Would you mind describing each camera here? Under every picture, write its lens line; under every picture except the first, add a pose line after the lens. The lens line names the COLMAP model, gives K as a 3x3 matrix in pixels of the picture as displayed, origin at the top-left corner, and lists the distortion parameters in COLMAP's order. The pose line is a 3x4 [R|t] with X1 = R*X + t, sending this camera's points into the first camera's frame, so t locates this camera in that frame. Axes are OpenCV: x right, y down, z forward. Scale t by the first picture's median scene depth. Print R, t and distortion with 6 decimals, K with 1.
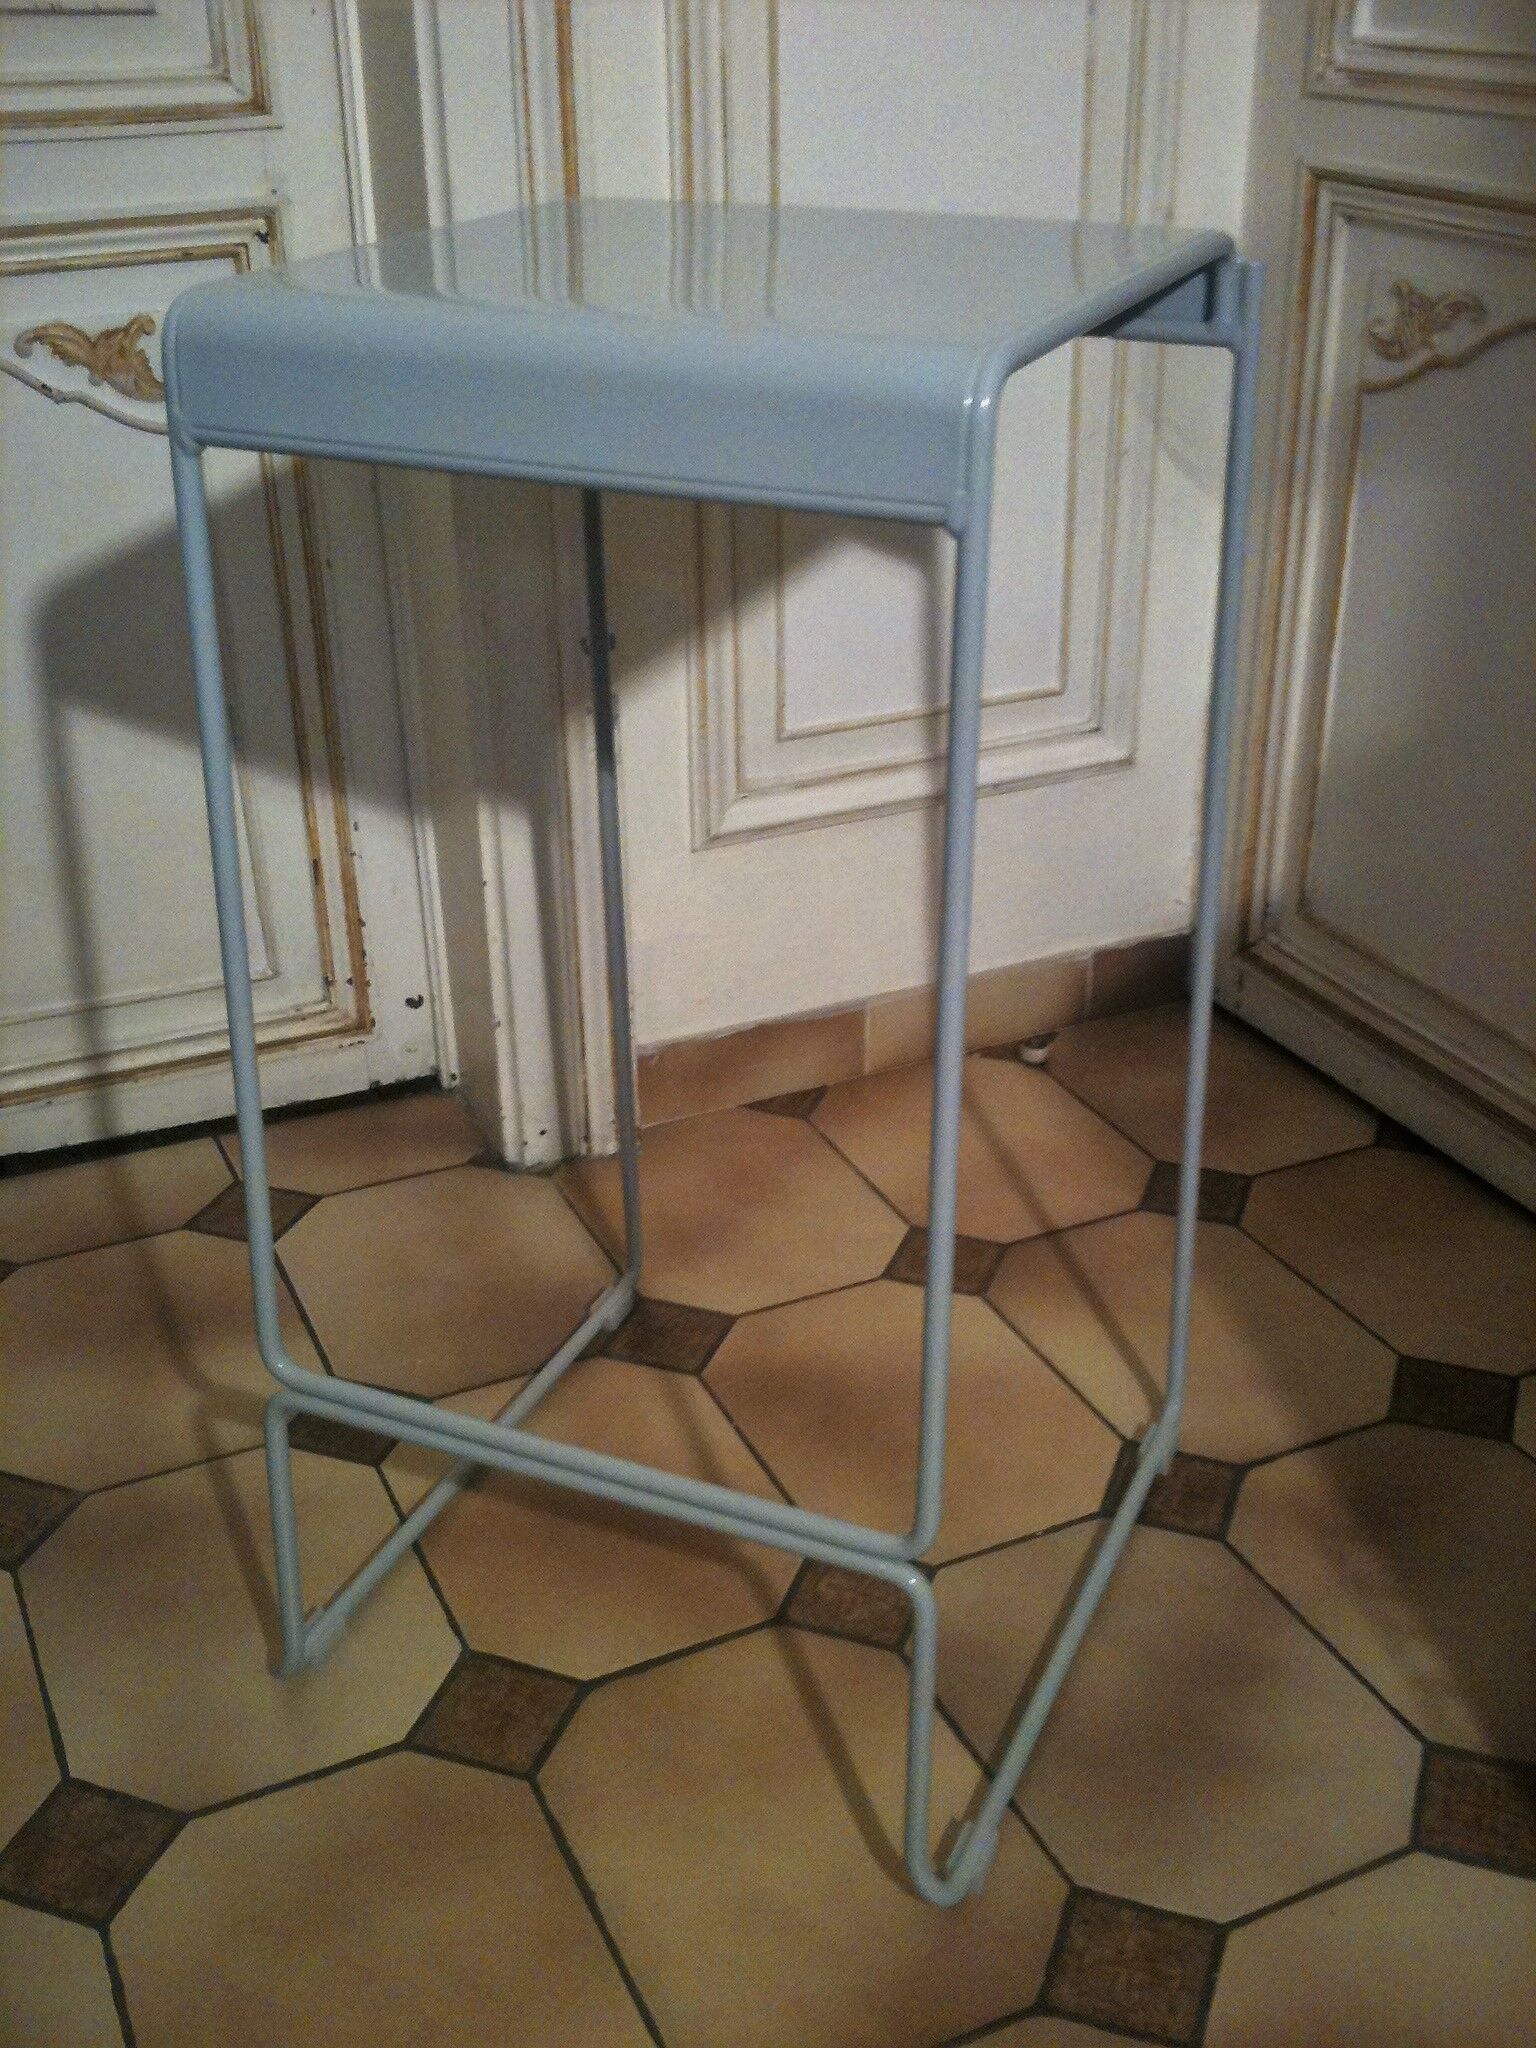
lens RADIAL K [[2212.3, 0, 762.8], [0, 2212.3, 1081.1], [0, 0, 1]] dist [0.176672, -0.553776]
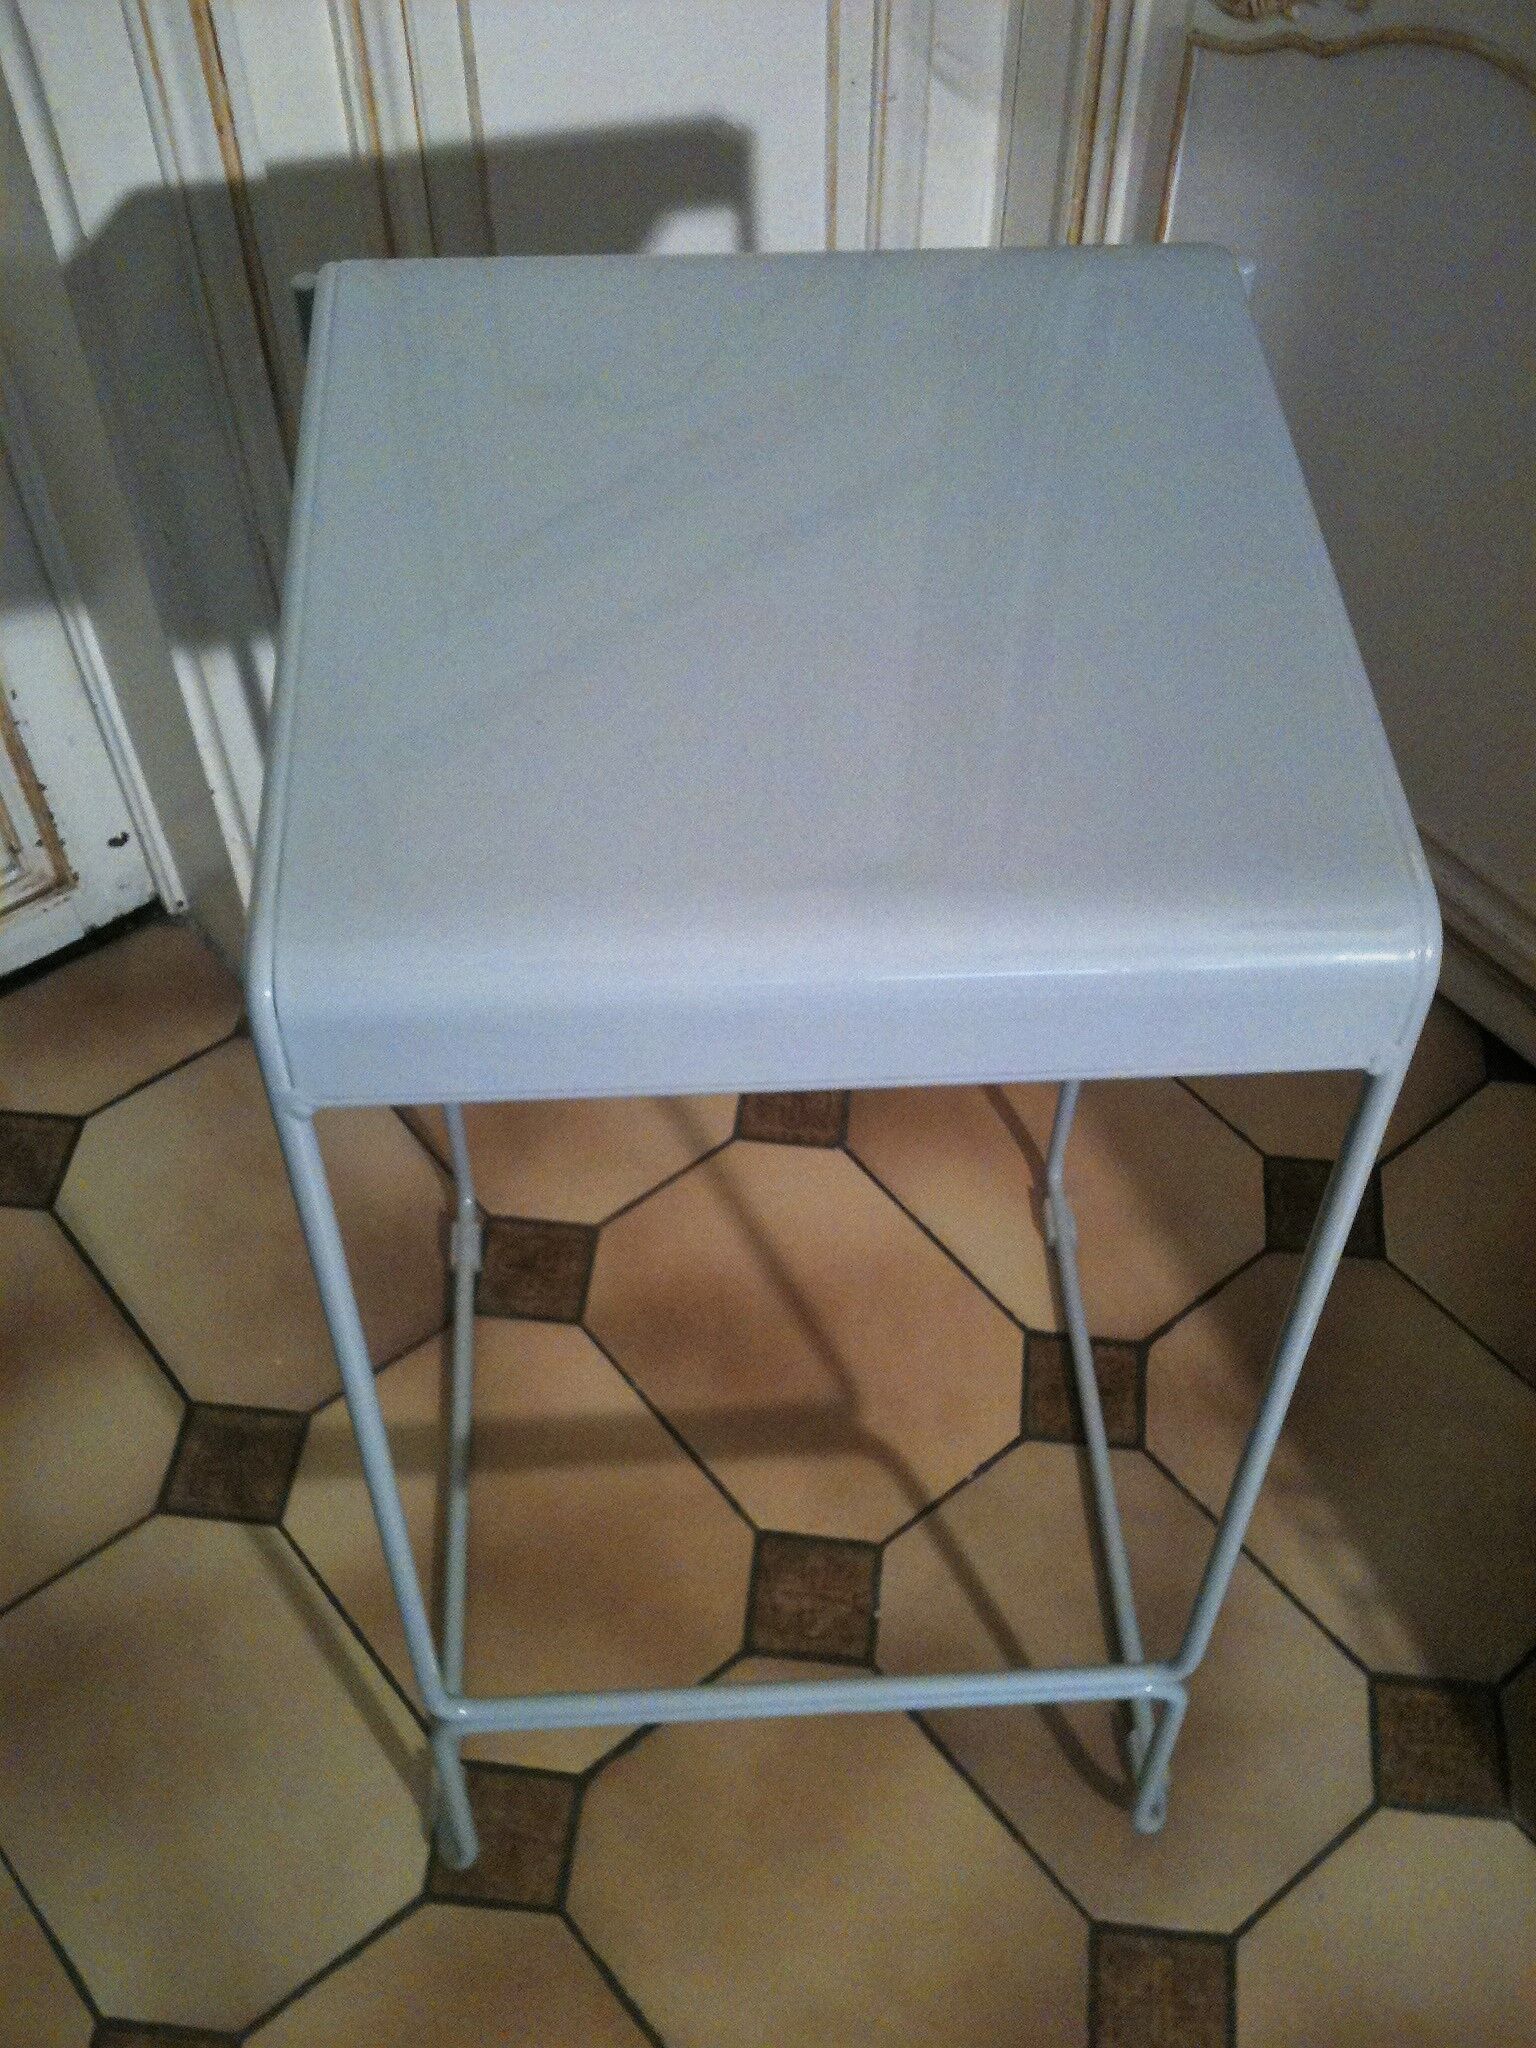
lens RADIAL K [[2225.4, 0, 773.8], [0, 2225.4, 1069.9], [0, 0, 1]] dist [0.143453, -0.367734]
pose [[0.969836, -0.185454, 0.158191, -0.075358], [0.098703, 0.892164, 0.440796, -0.355219], [-0.222880, -0.411886, 0.883558, 0.170440]]
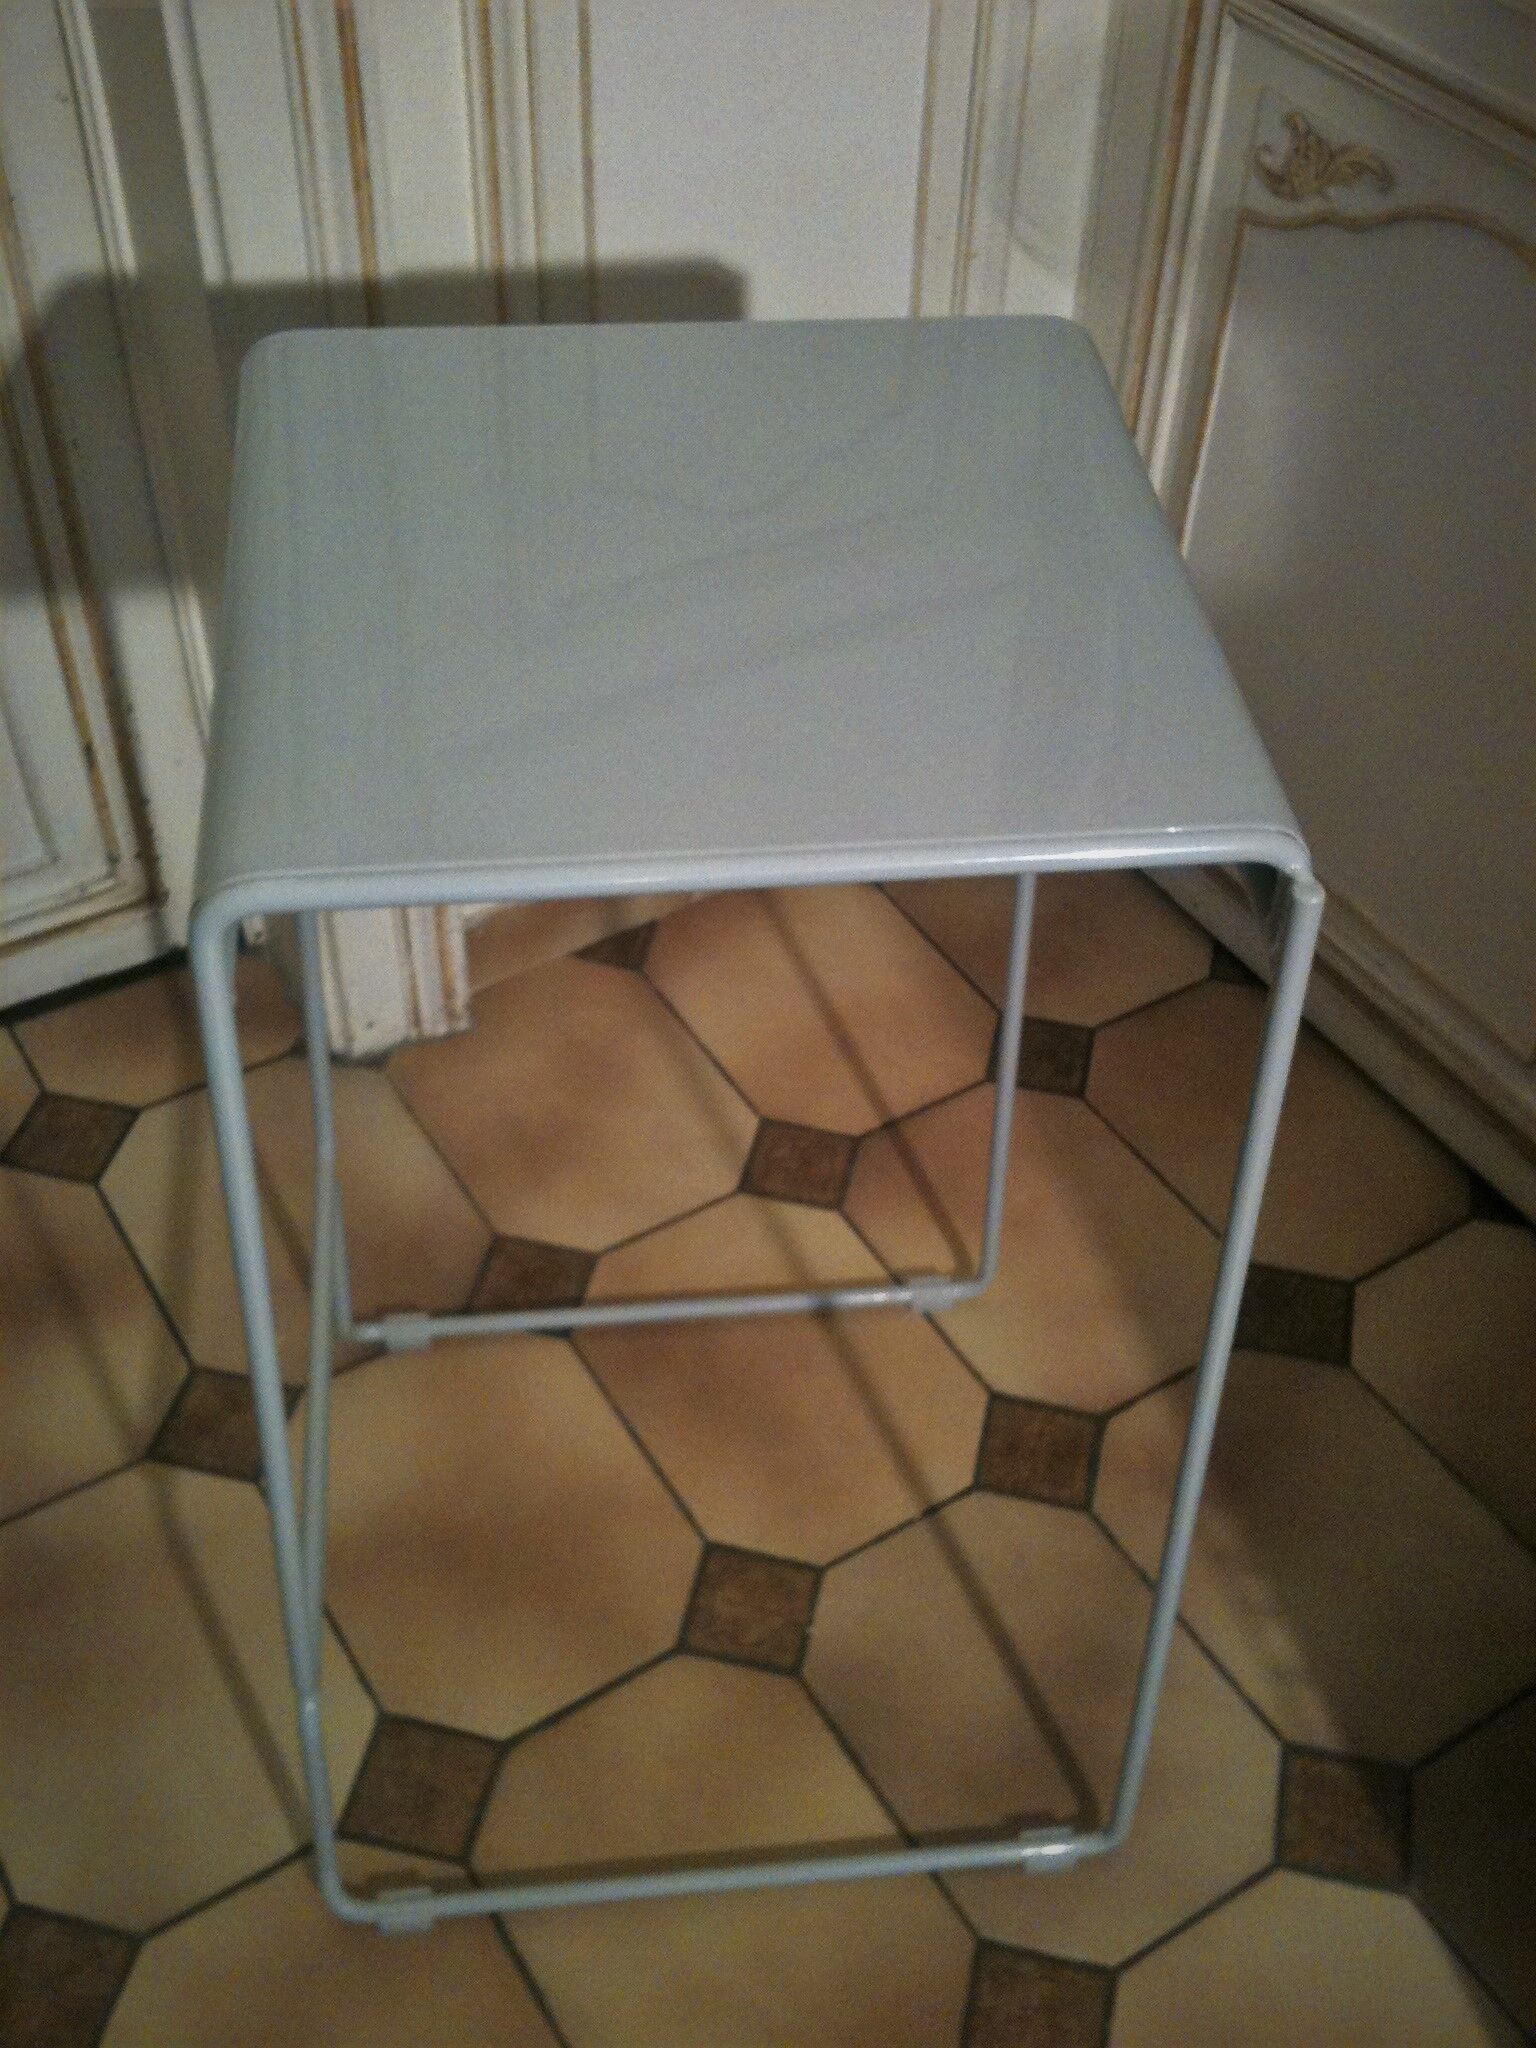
lens RADIAL K [[2212.3, 0, 762.8], [0, 2212.3, 1081.1], [0, 0, 1]] dist [0.176672, -0.553776]
pose [[0.991453, -0.062542, 0.114492, -0.046519], [0.022682, 0.946870, 0.320817, -0.277665], [-0.128474, -0.315478, 0.940196, 0.079908]]
